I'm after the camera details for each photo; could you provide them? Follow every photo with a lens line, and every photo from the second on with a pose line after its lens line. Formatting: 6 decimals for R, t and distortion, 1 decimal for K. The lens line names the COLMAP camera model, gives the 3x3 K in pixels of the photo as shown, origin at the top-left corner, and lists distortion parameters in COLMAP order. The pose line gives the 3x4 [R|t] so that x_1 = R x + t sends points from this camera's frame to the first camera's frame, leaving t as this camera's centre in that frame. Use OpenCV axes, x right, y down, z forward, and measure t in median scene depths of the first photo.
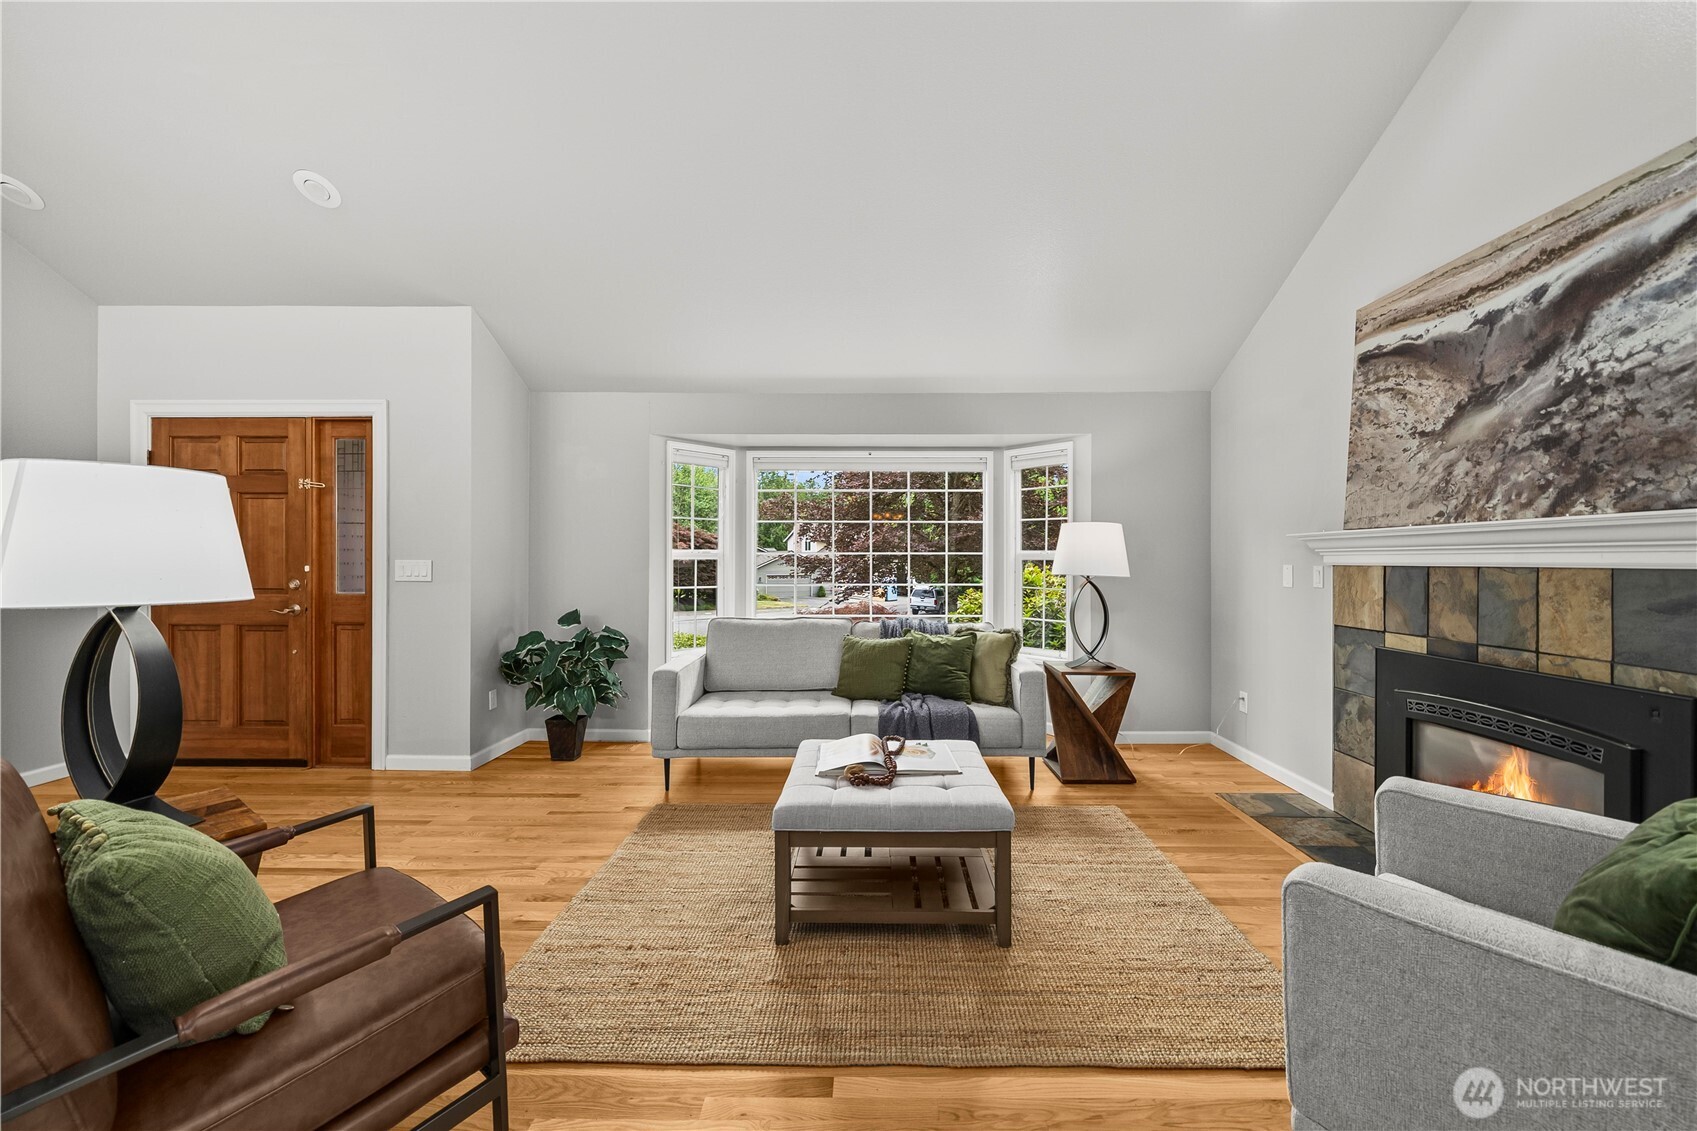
lens RADIAL K [[604.5, 0, 848.5], [0, 604.5, 565.5], [0, 0, 1]] dist [-0.009670, 0.000083]
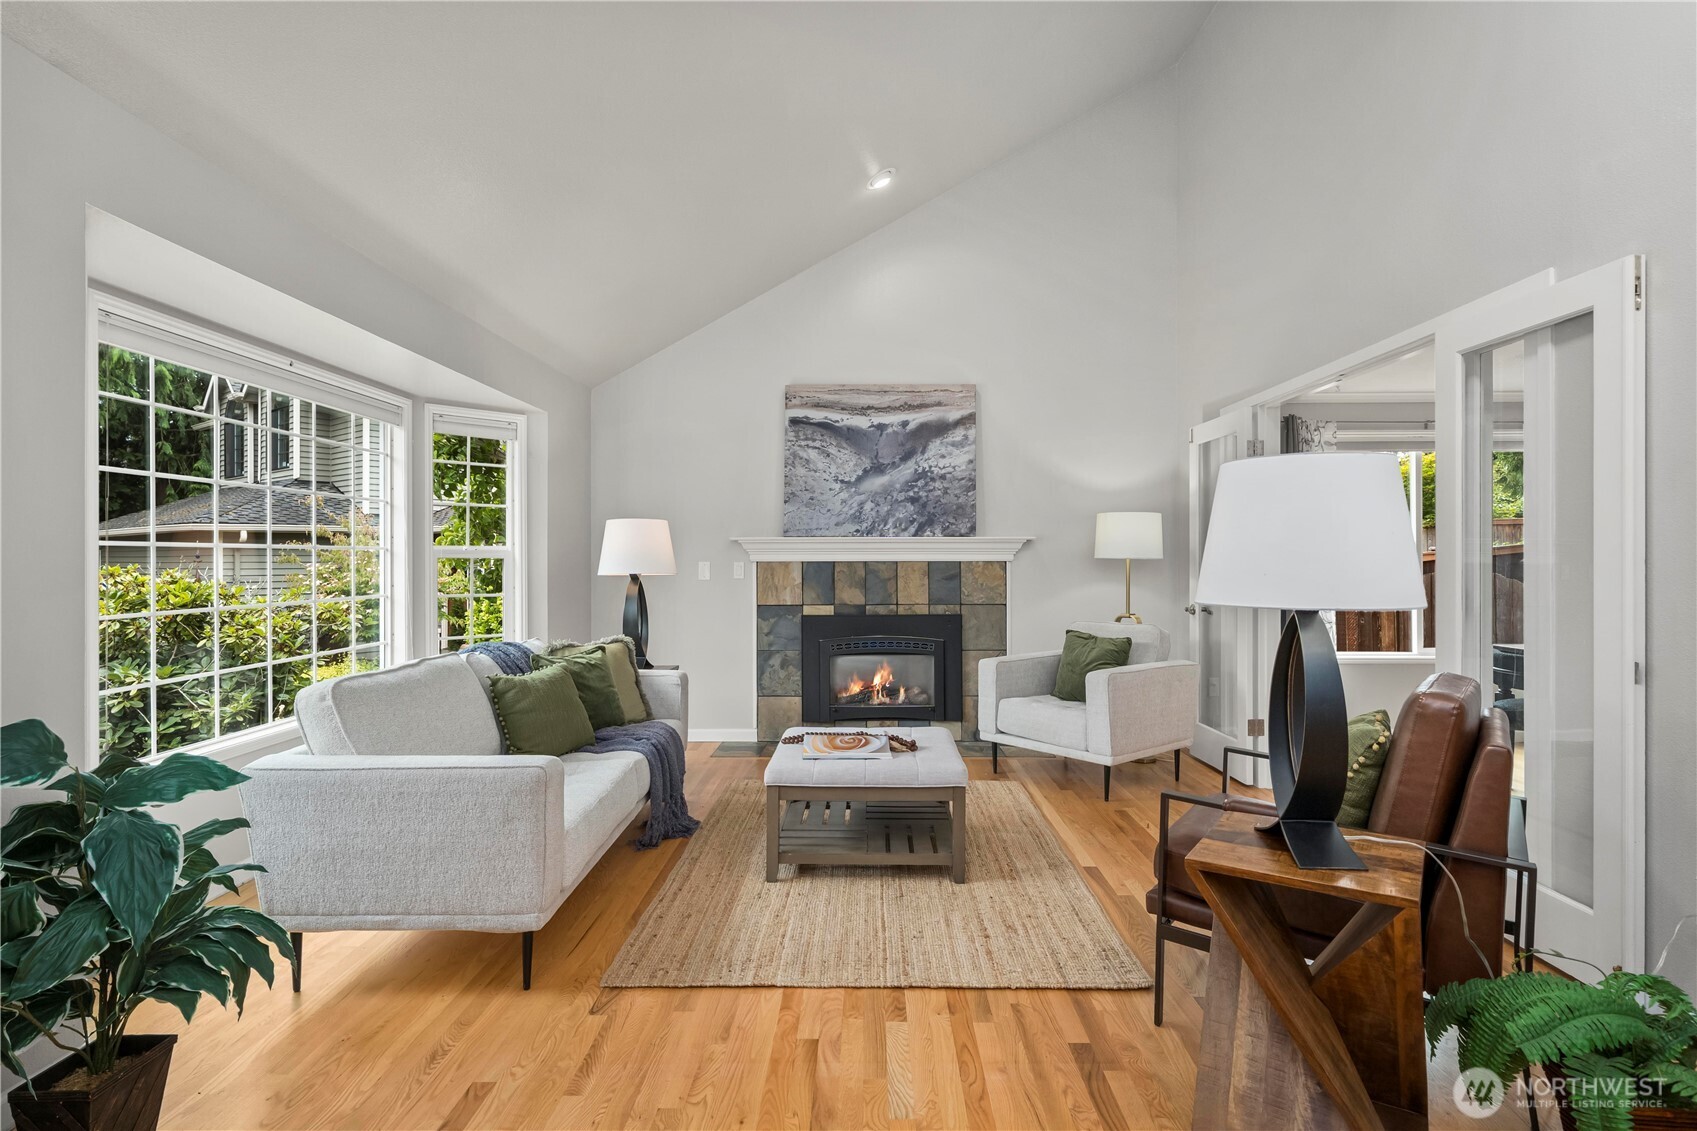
lens RADIAL K [[872.5, 0, 848.5], [0, 872.5, 565.5], [0, 0, 1]] dist [0.003130, 0.000930]
pose [[0.011042, -0.008807, 0.999900, -1.561216], [0.010554, 0.999907, 0.008690, -0.008695], [-0.999883, 0.010457, 0.011133, 1.025904]]
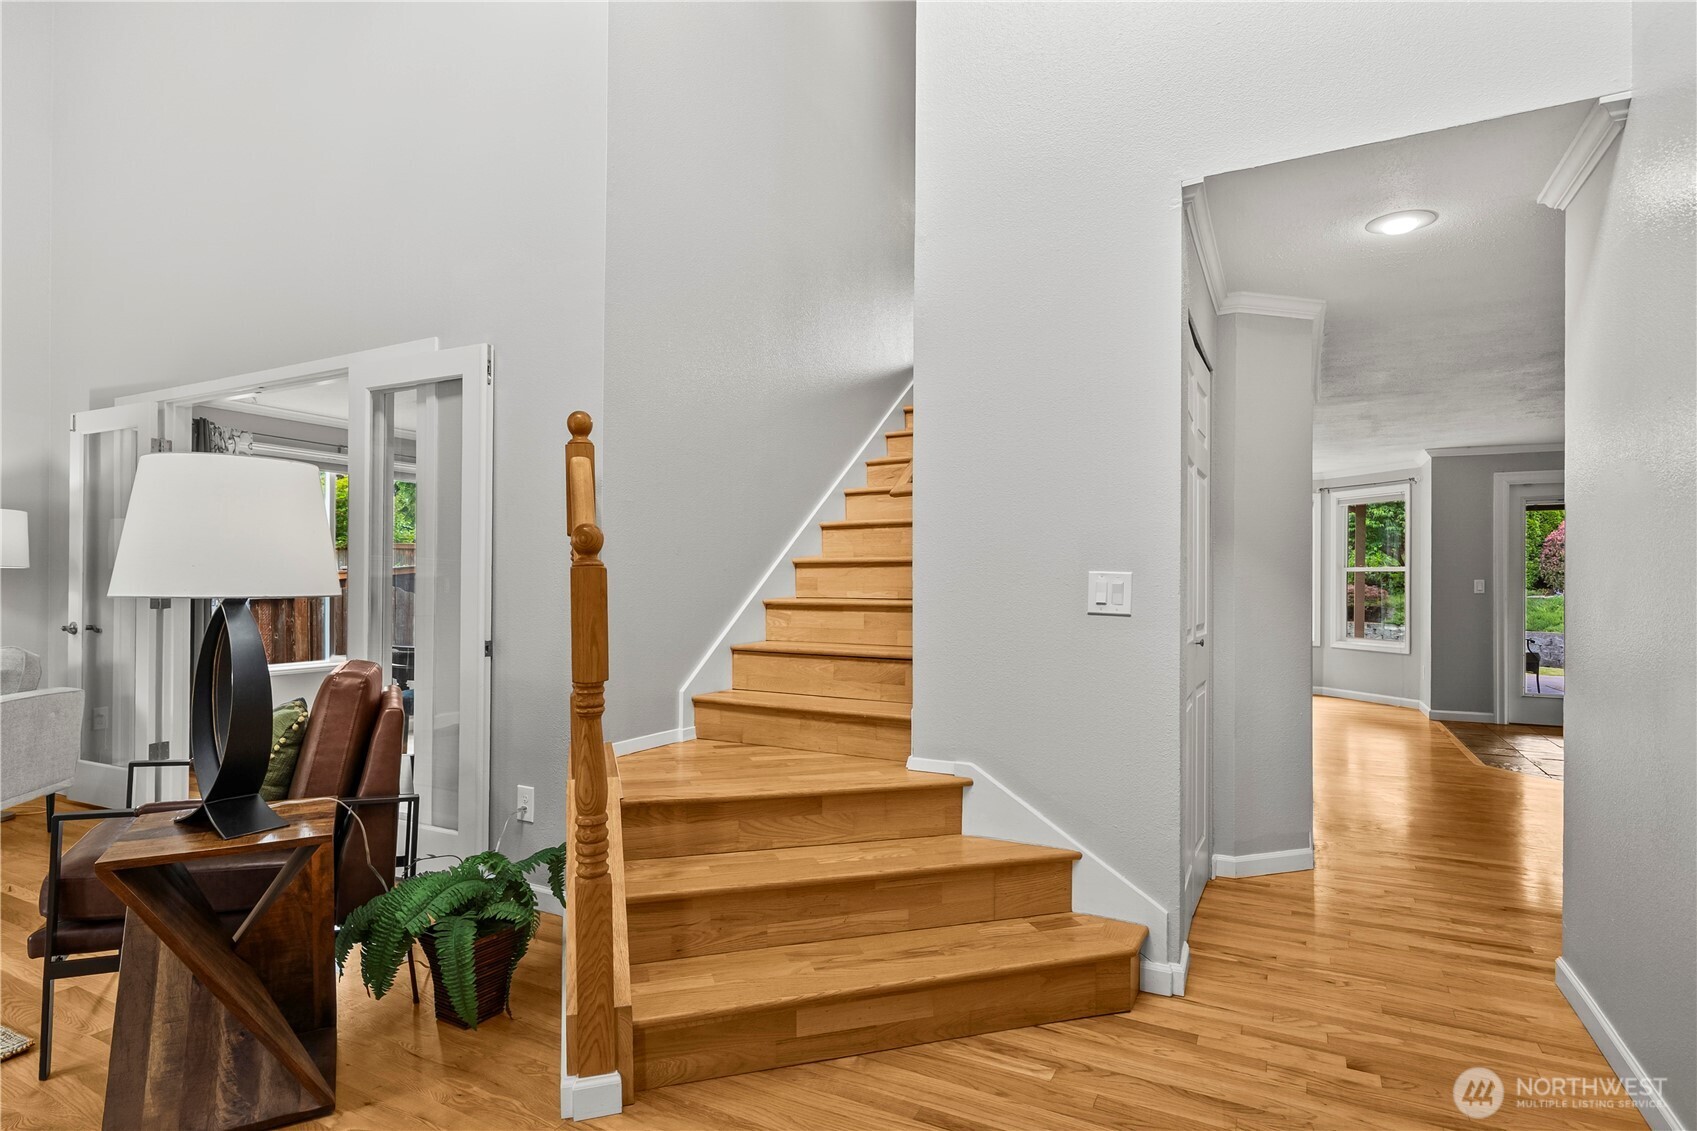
lens RADIAL K [[873.4, 0, 836.1], [0, 873.4, 572.1], [0, 0, 1]] dist [-0.000103, -0.000779]
pose [[-0.887688, -0.002140, 0.460440, -1.787705], [-0.004261, 0.999985, -0.003568, 0.042266], [-0.460425, -0.005129, -0.887684, 1.180822]]
